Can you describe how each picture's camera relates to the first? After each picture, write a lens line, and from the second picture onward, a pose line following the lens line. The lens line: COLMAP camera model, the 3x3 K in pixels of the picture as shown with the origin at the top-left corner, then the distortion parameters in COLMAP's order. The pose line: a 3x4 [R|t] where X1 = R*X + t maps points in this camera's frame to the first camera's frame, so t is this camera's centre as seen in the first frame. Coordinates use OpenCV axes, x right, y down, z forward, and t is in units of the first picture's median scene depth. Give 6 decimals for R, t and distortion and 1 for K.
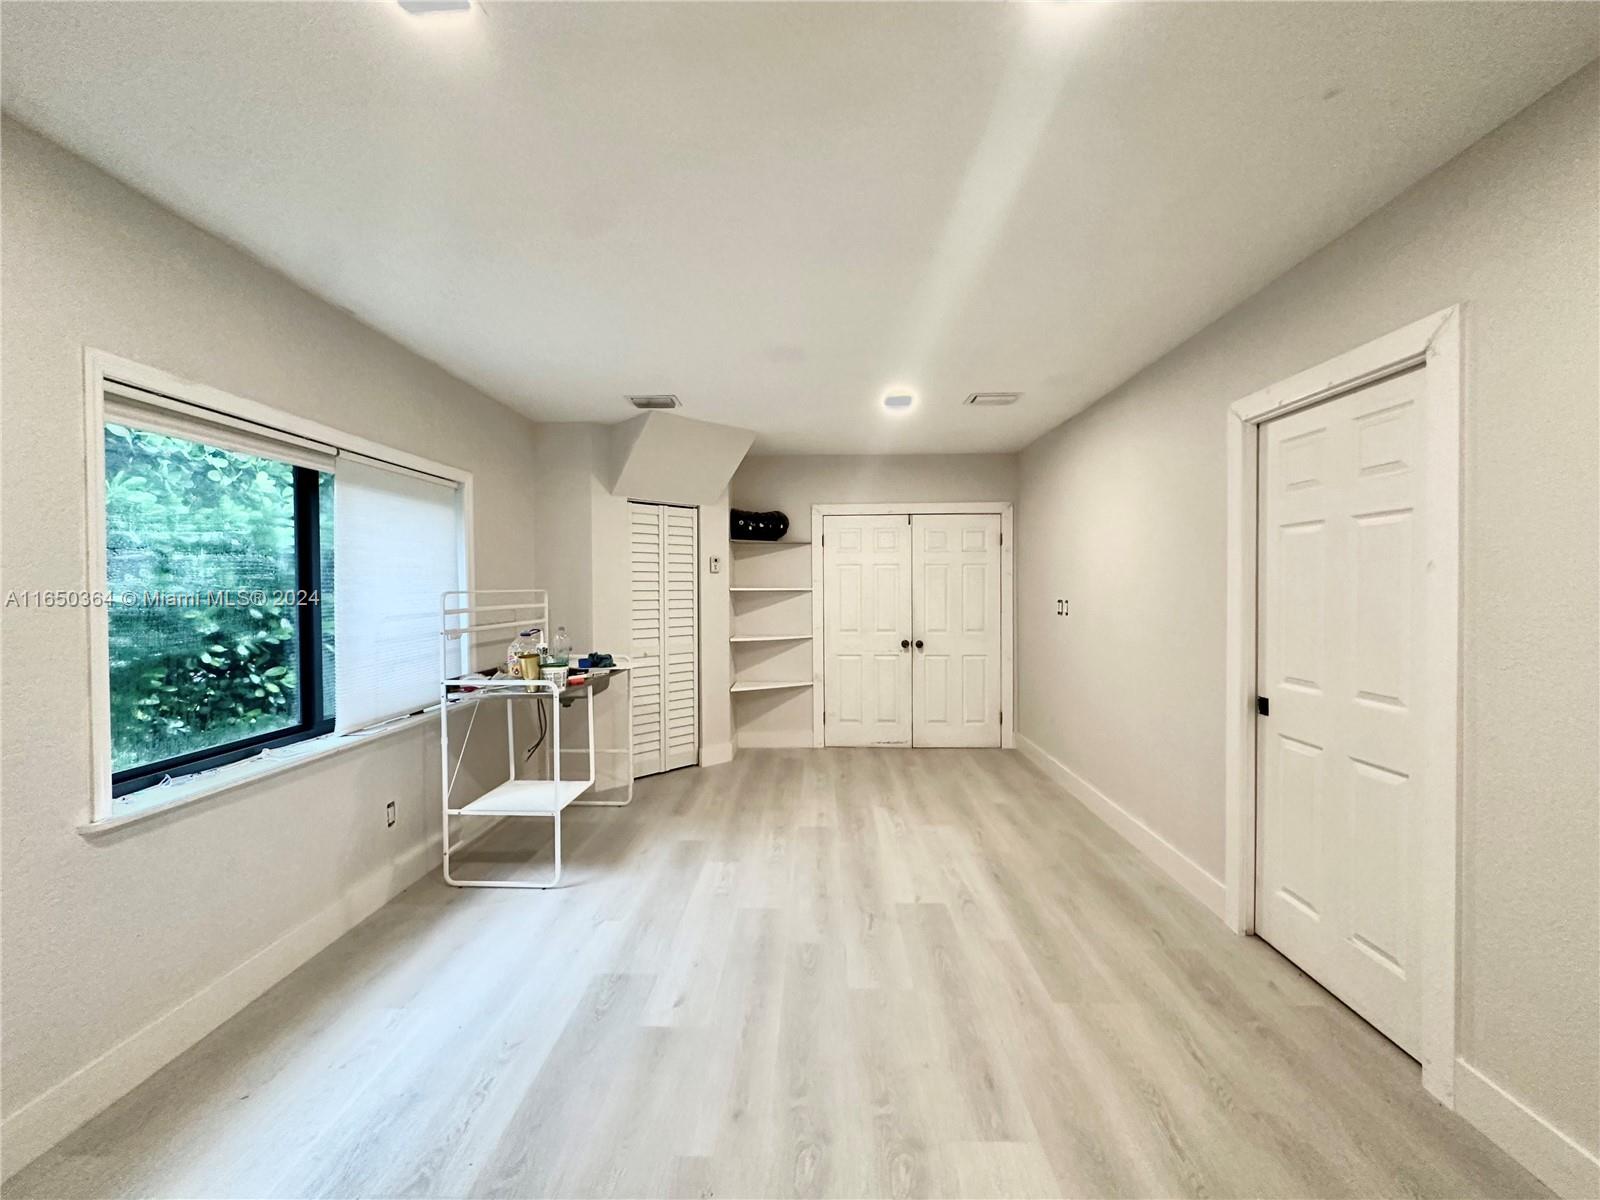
lens RADIAL K [[639.6, 0, 796.2], [0, 639.6, 595.8], [0, 0, 1]] dist [-0.001946, -0.000006]
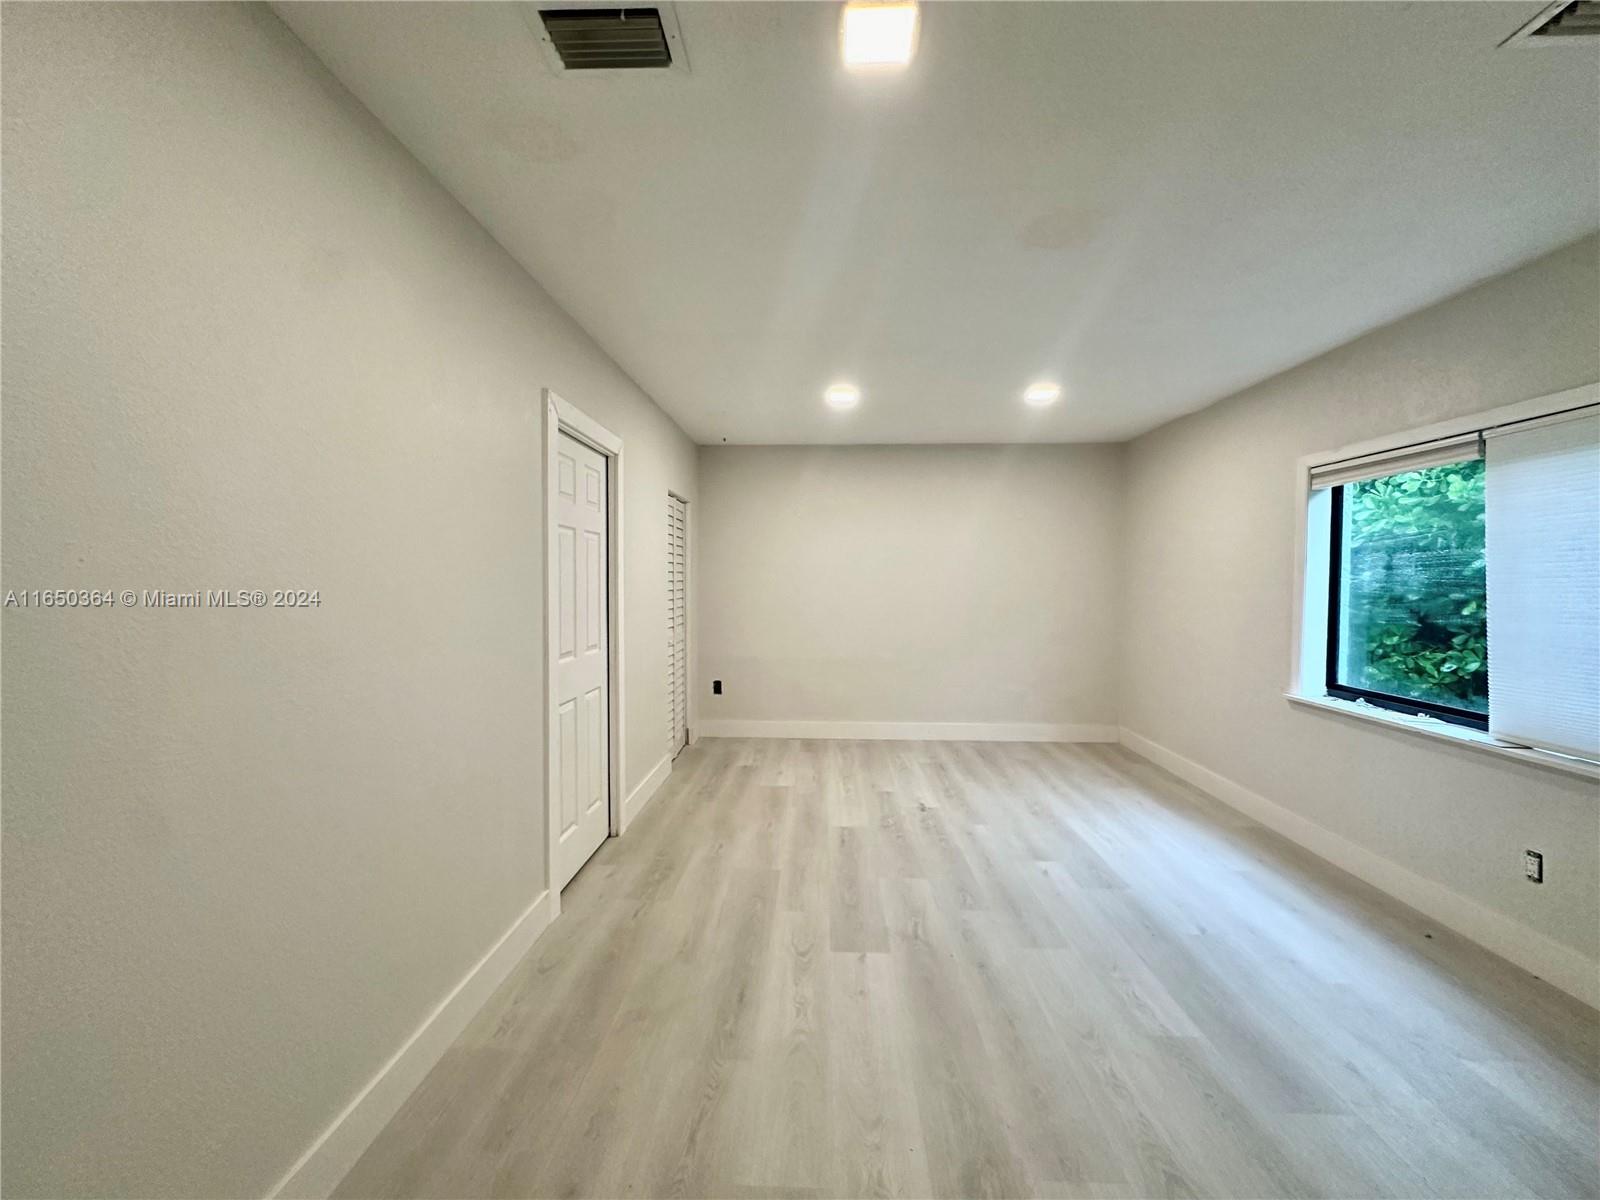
lens RADIAL K [[639.6, 0, 799.6], [0, 639.6, 595.6], [0, 0, 1]] dist [-0.001946, -0.000006]
pose [[-0.999992, -0.000407, 0.004030, 0.328198], [-0.000257, 0.999314, 0.037036, -0.024640], [-0.004043, 0.037035, -0.999306, 2.209753]]
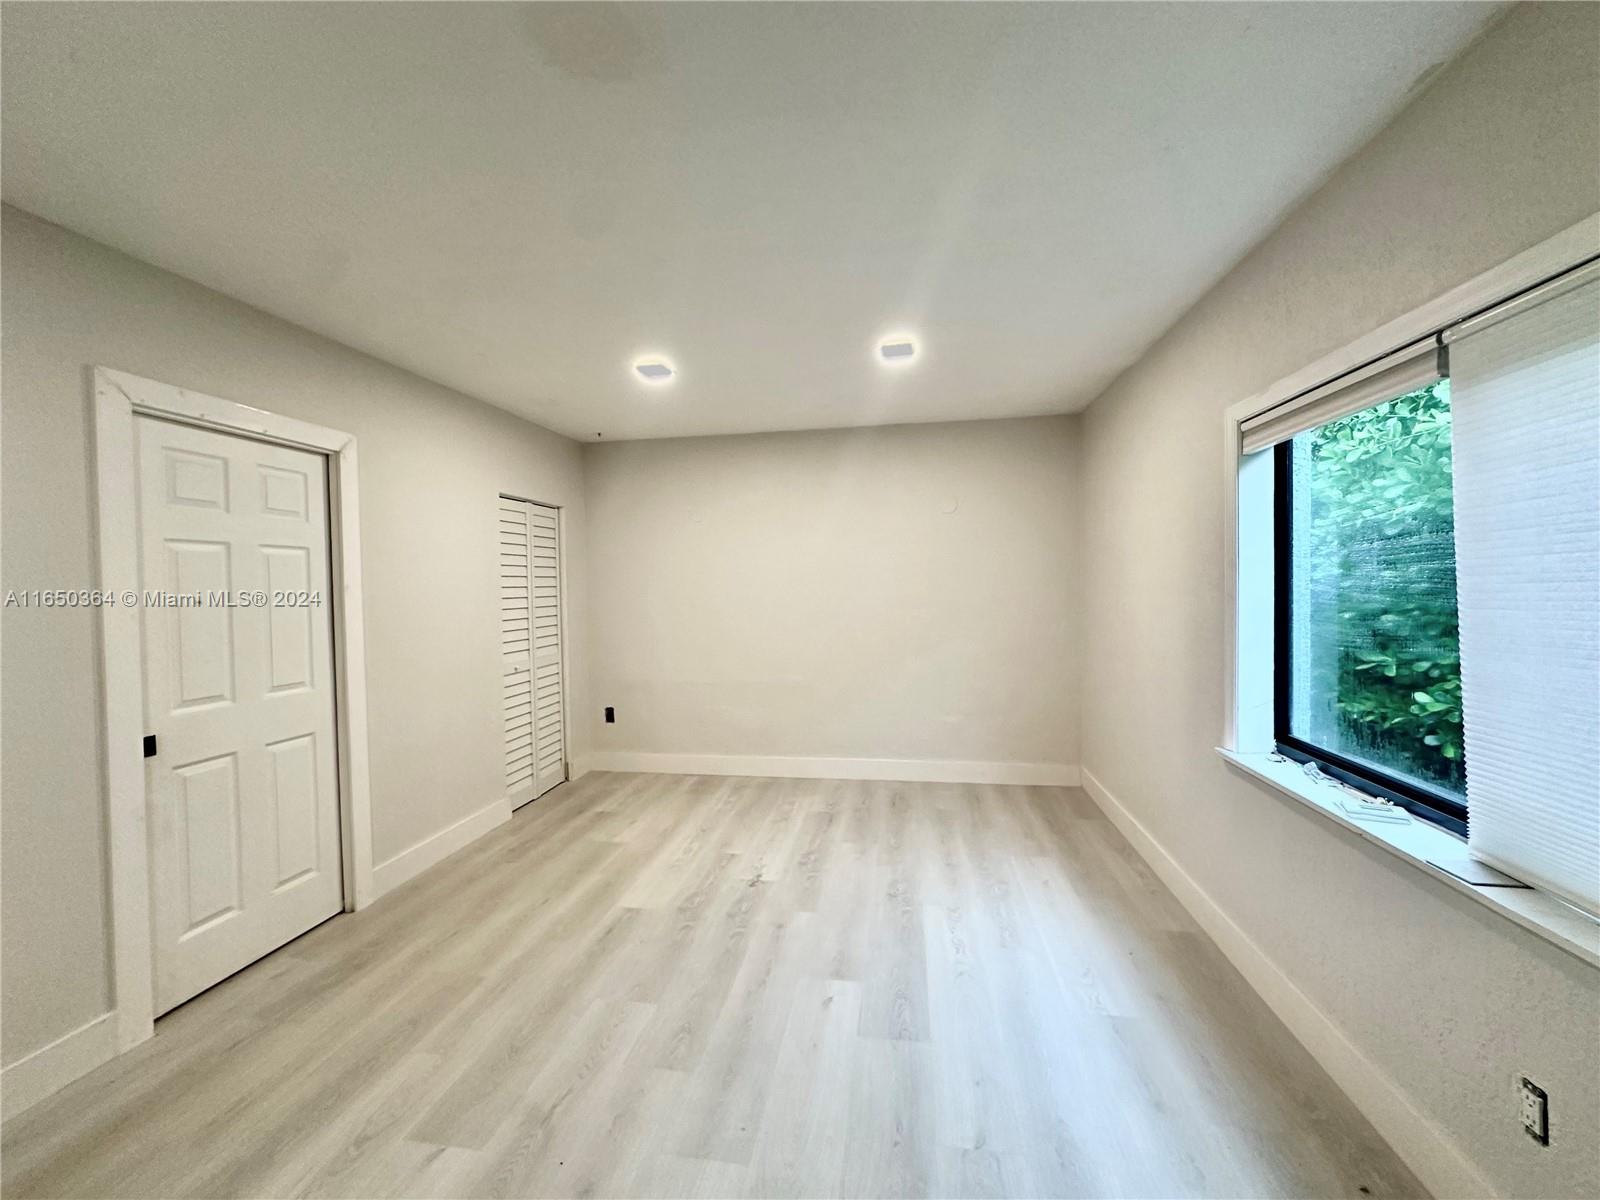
lens RADIAL K [[639.6, 0, 799.4], [0, 639.6, 596.0], [0, 0, 1]] dist [-0.001946, -0.000006]
pose [[-0.991319, 0.019470, 0.130033, -0.260770], [0.023504, 0.999287, 0.029561, -0.034922], [-0.129364, 0.032361, -0.991069, 1.838552]]
